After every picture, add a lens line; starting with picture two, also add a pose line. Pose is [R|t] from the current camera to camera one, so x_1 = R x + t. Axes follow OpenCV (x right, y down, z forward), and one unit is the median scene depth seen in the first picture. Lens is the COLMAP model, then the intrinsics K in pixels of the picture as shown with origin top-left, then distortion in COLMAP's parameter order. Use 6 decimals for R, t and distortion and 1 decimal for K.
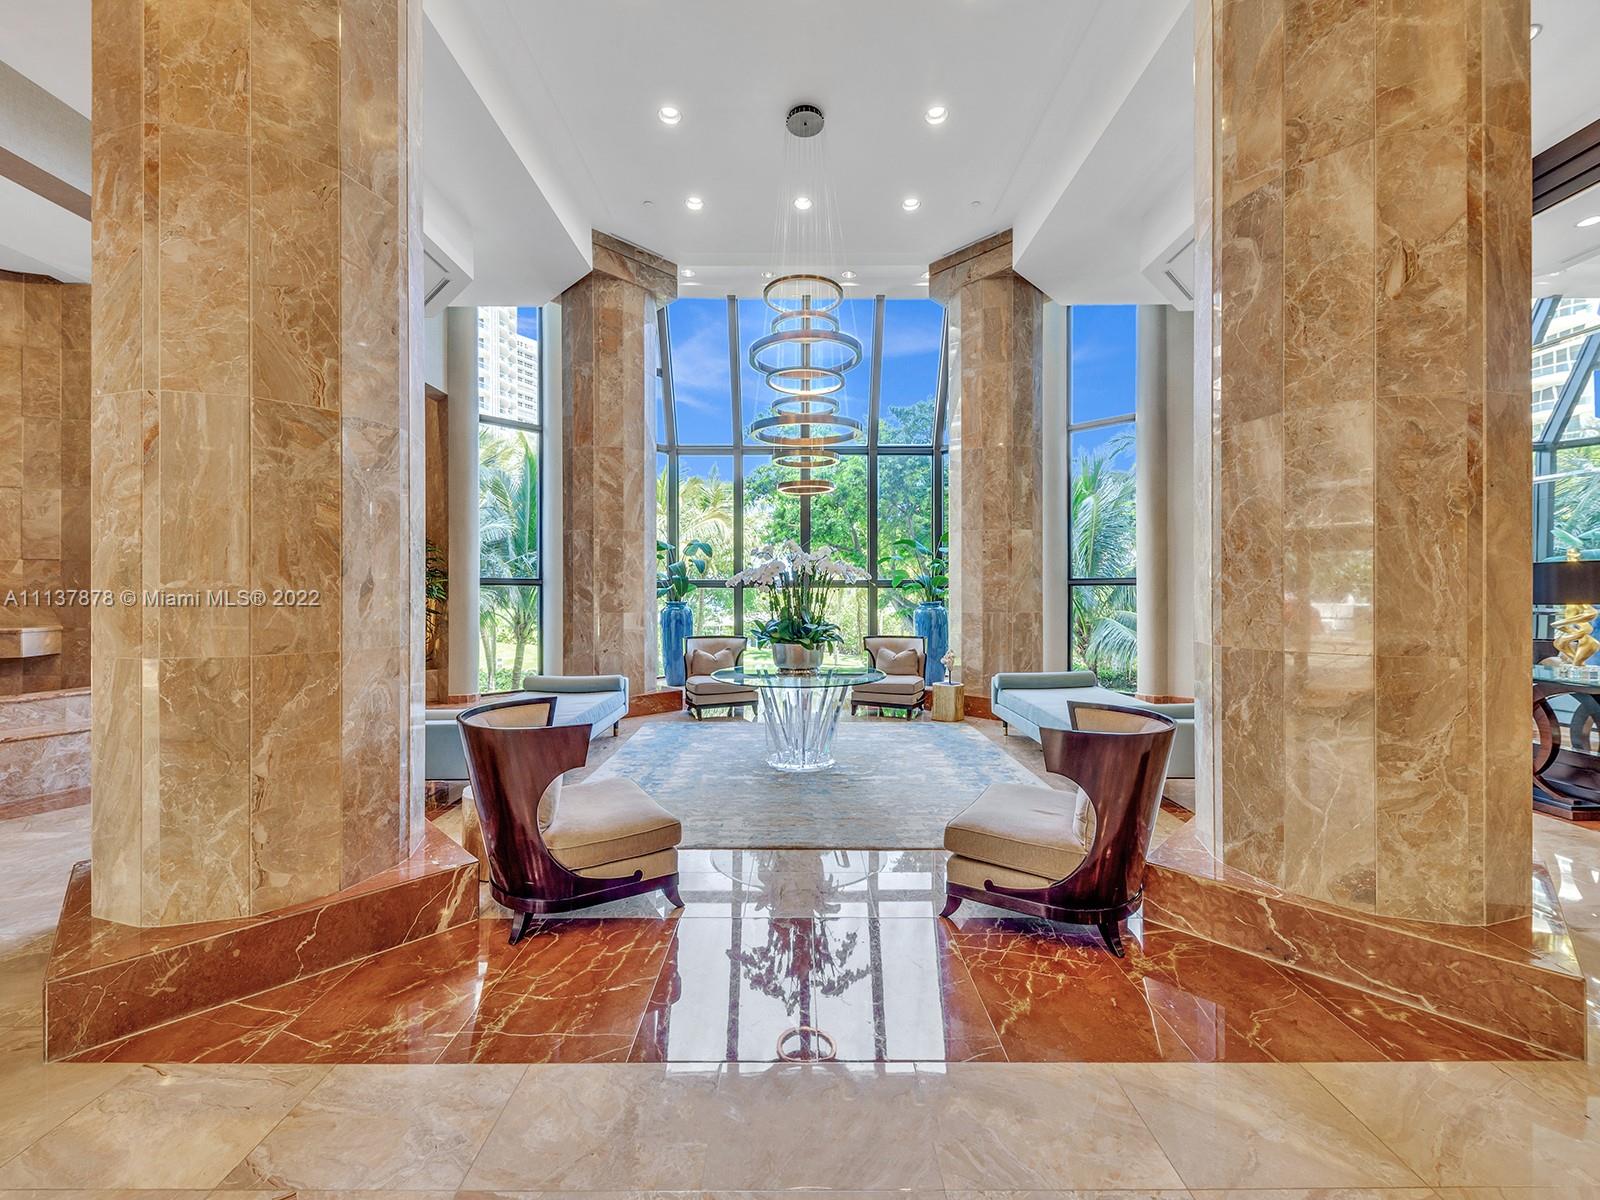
lens RADIAL K [[647.5, 0, 801.2], [0, 647.5, 595.4], [0, 0, 1]] dist [-0.000316, 0.000000]
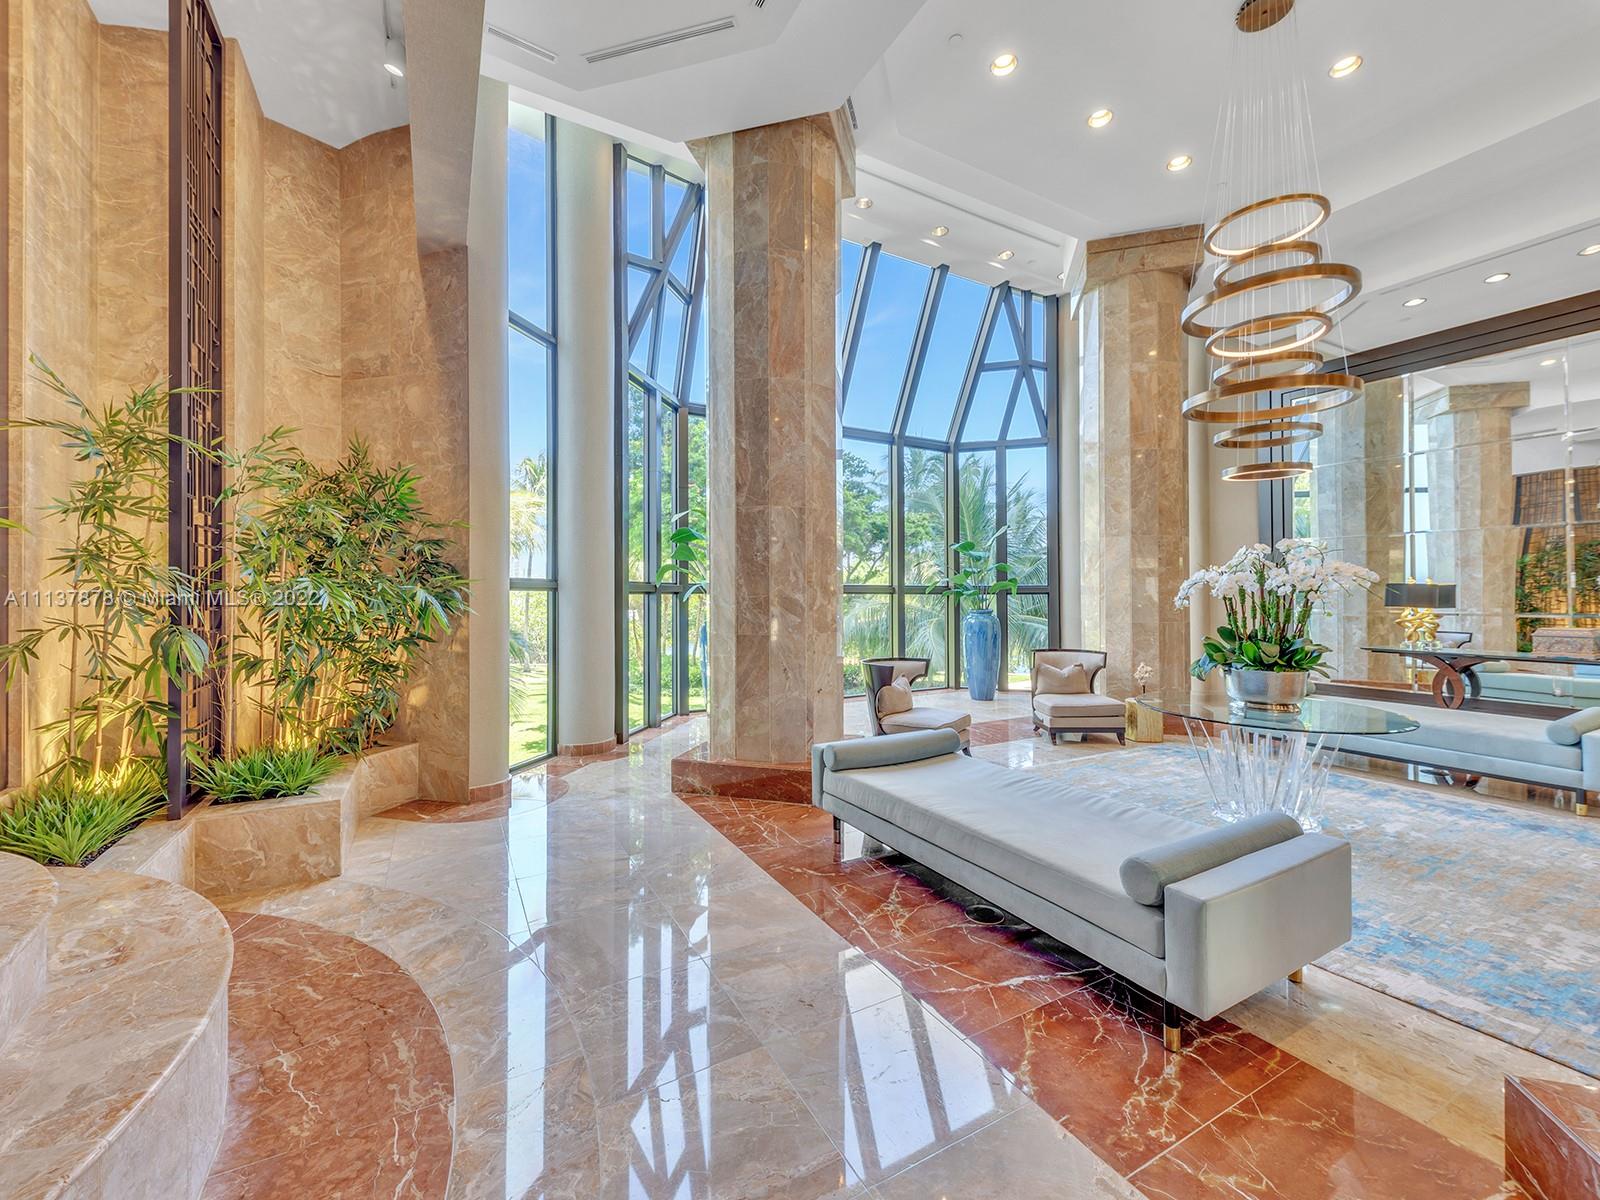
lens RADIAL K [[647.5, 0, 799.0], [0, 647.5, 598.9], [0, 0, 1]] dist [-0.000316, 0.000000]
pose [[0.875823, -0.001473, 0.482631, -0.640918], [0.000711, 0.999998, 0.001761, -0.009937], [-0.482632, -0.001200, 0.875822, 0.425454]]
